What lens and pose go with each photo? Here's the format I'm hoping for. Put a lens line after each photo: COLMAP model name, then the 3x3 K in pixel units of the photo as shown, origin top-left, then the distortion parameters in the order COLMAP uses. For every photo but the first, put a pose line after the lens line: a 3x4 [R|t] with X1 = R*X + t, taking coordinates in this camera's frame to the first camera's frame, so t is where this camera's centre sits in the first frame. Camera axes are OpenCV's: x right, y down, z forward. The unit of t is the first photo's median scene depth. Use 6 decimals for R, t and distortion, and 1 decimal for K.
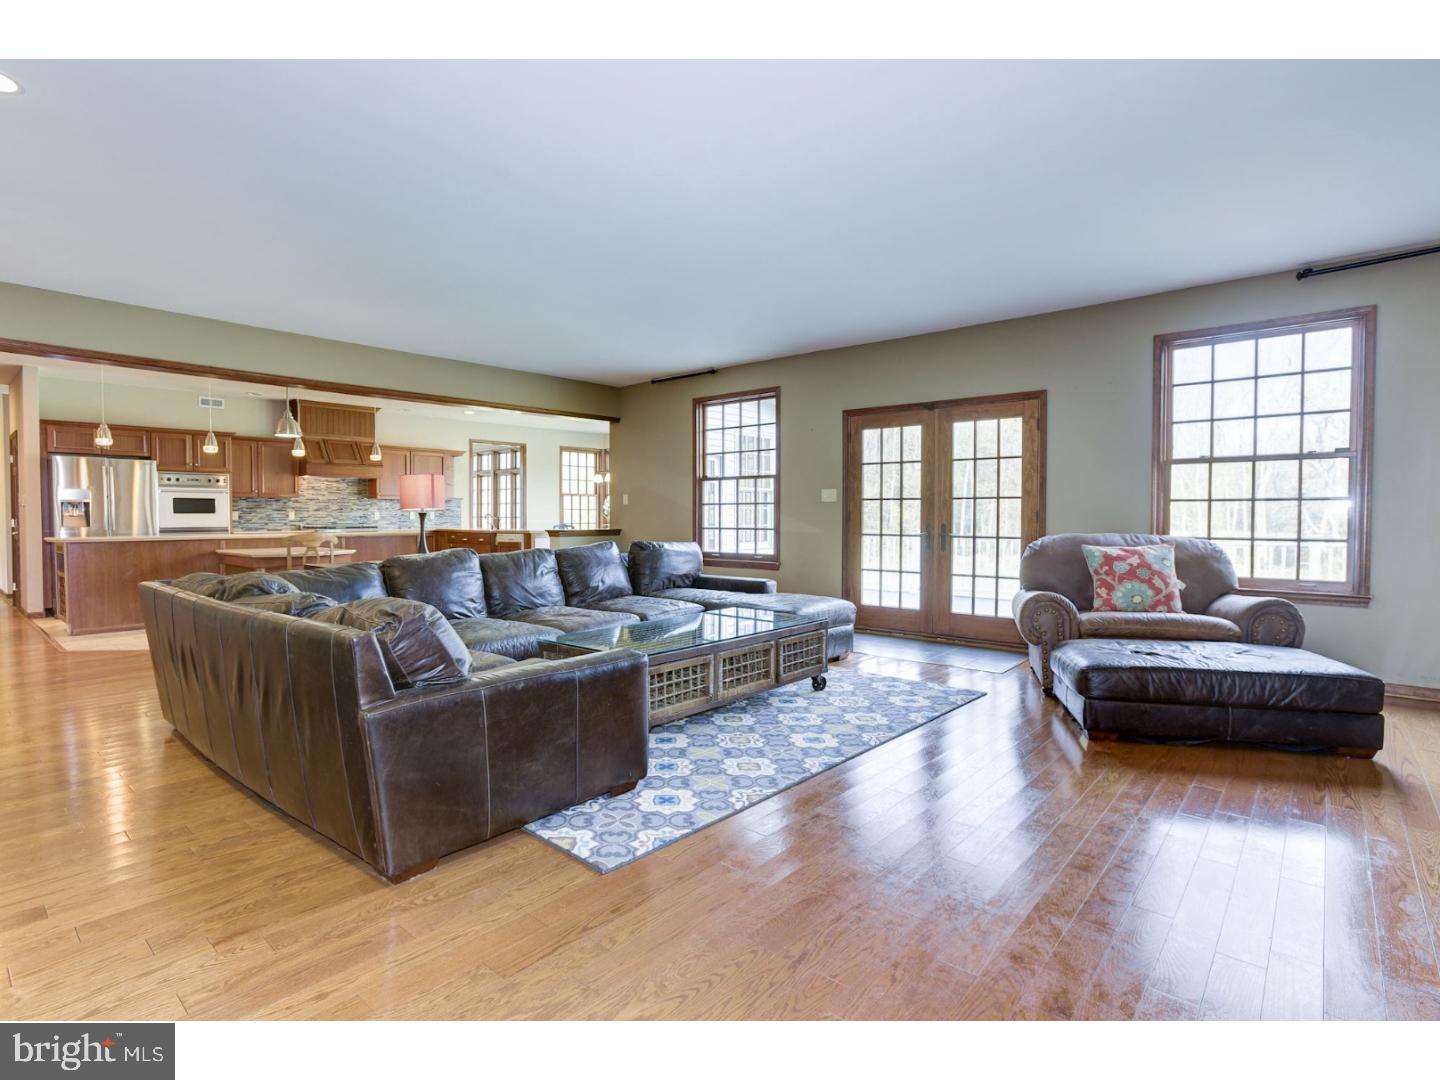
lens RADIAL K [[701.7, 0, 718.8], [0, 701.7, 525.3], [0, 0, 1]] dist [0.001620, 0.000357]
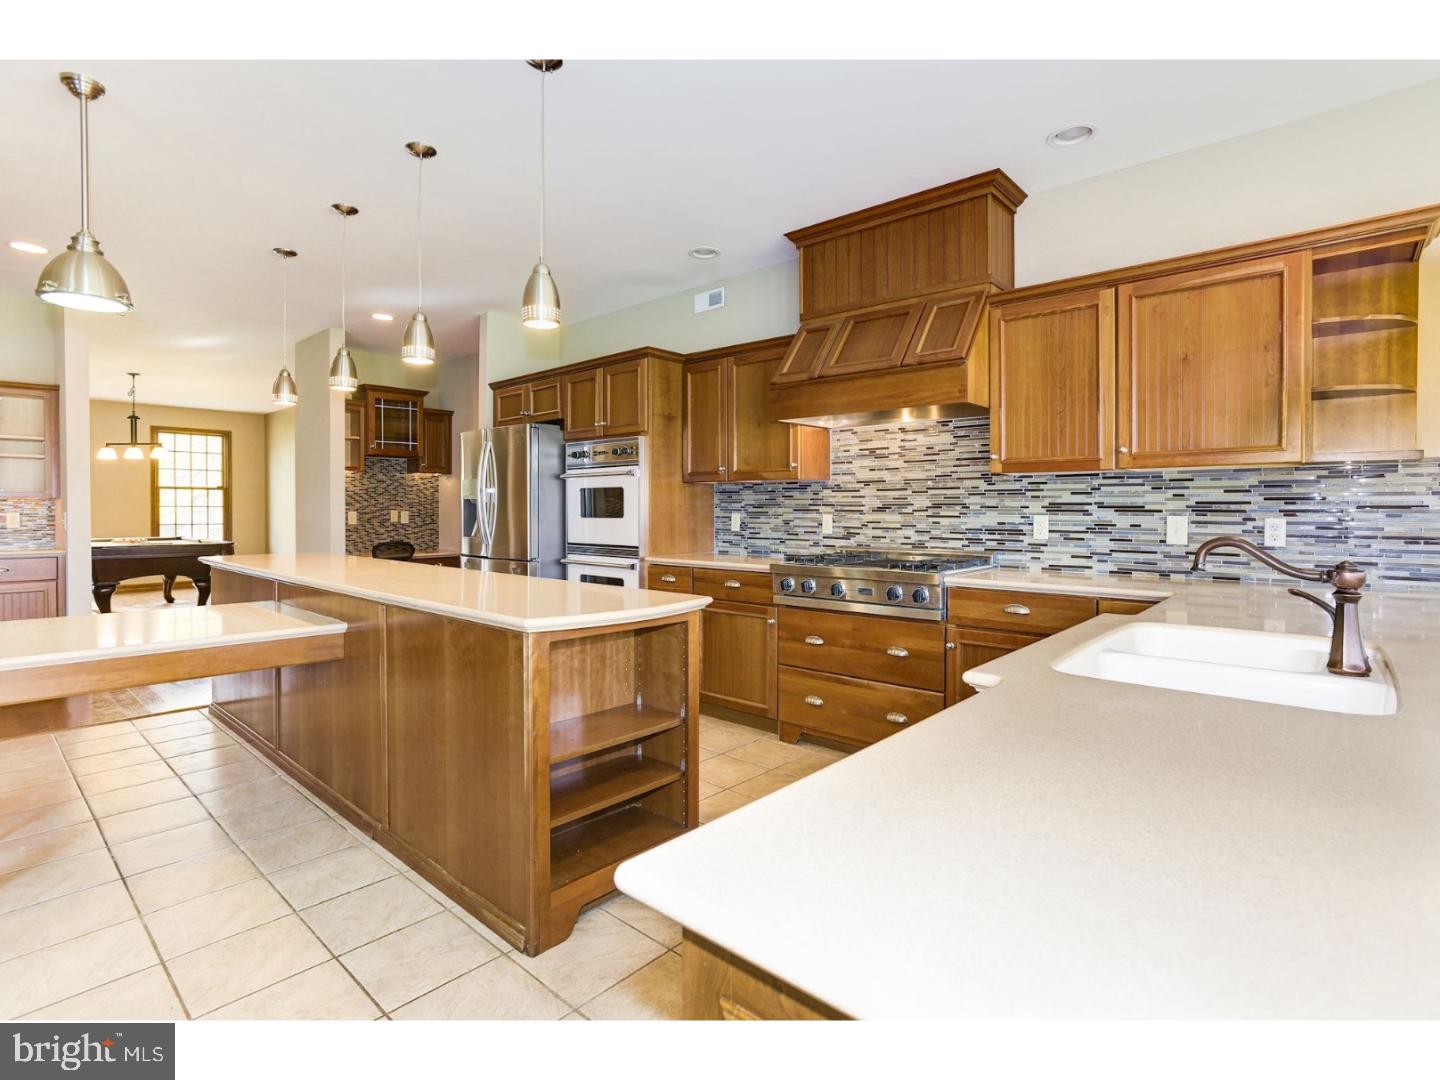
lens RADIAL K [[701.7, 0, 718.8], [0, 701.7, 525.3], [0, 0, 1]] dist [0.001620, 0.000357]
pose [[-0.010788, 0.017273, -0.999793, -0.195332], [-0.022424, 0.999595, 0.017512, -0.018382], [0.999690, 0.022608, -0.010396, 0.933699]]
